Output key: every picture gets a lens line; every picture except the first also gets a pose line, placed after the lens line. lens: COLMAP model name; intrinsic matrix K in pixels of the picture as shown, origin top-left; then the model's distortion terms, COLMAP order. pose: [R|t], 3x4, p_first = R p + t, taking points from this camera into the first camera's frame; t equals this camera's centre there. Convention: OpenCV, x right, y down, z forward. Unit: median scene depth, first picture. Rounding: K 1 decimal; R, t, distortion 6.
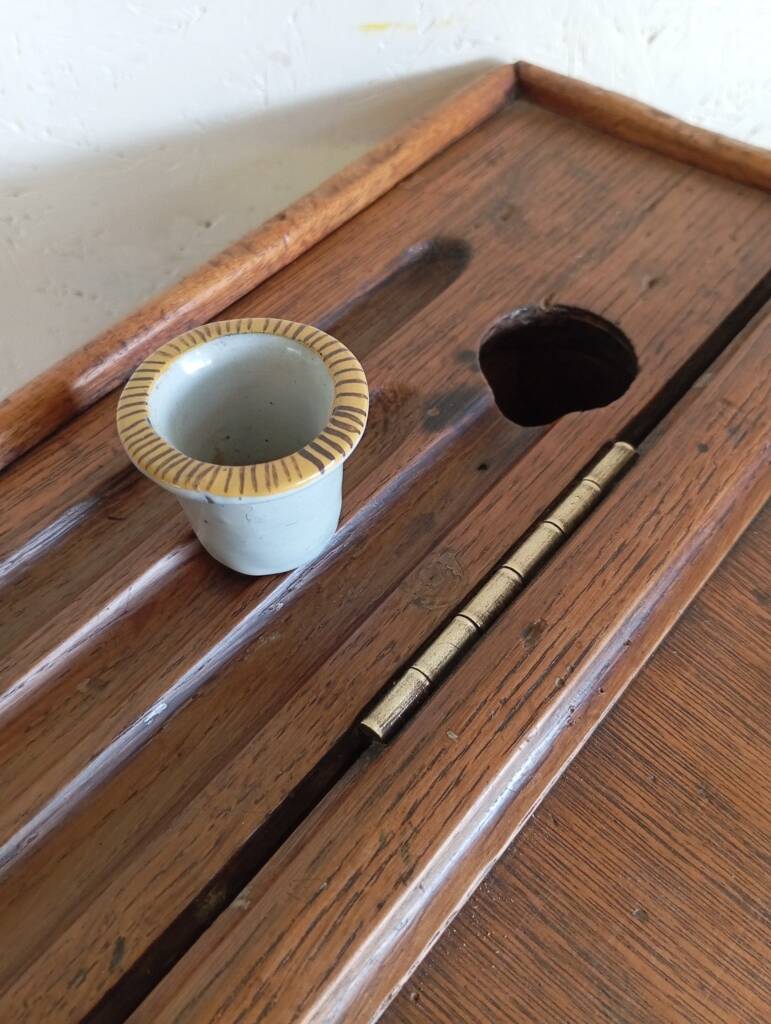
lens RADIAL K [[894.7, 0, 385.5], [0, 894.7, 512.0], [0, 0, 1]] dist [0.000465, -0.087752]
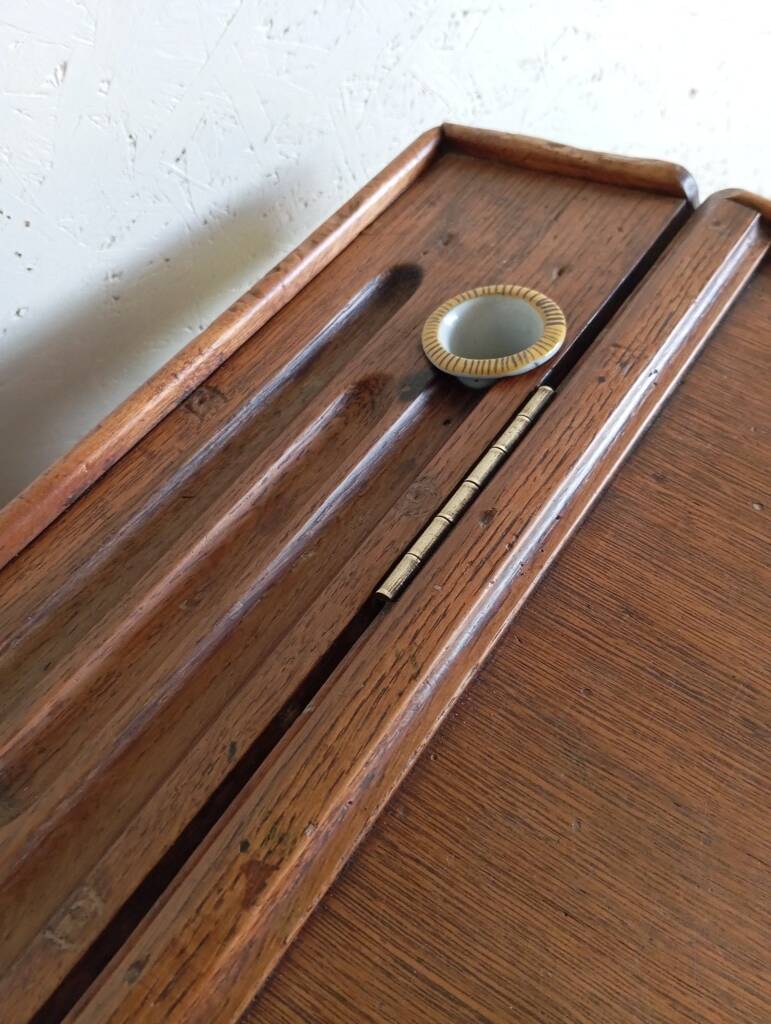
lens RADIAL K [[894.7, 0, 385.5], [0, 894.7, 512.0], [0, 0, 1]] dist [0.000465, -0.087752]
pose [[0.987843, -0.149649, -0.042091, 0.064393], [0.146904, 0.987198, -0.062128, 0.188381], [0.050849, 0.055190, 0.997180, -0.424880]]
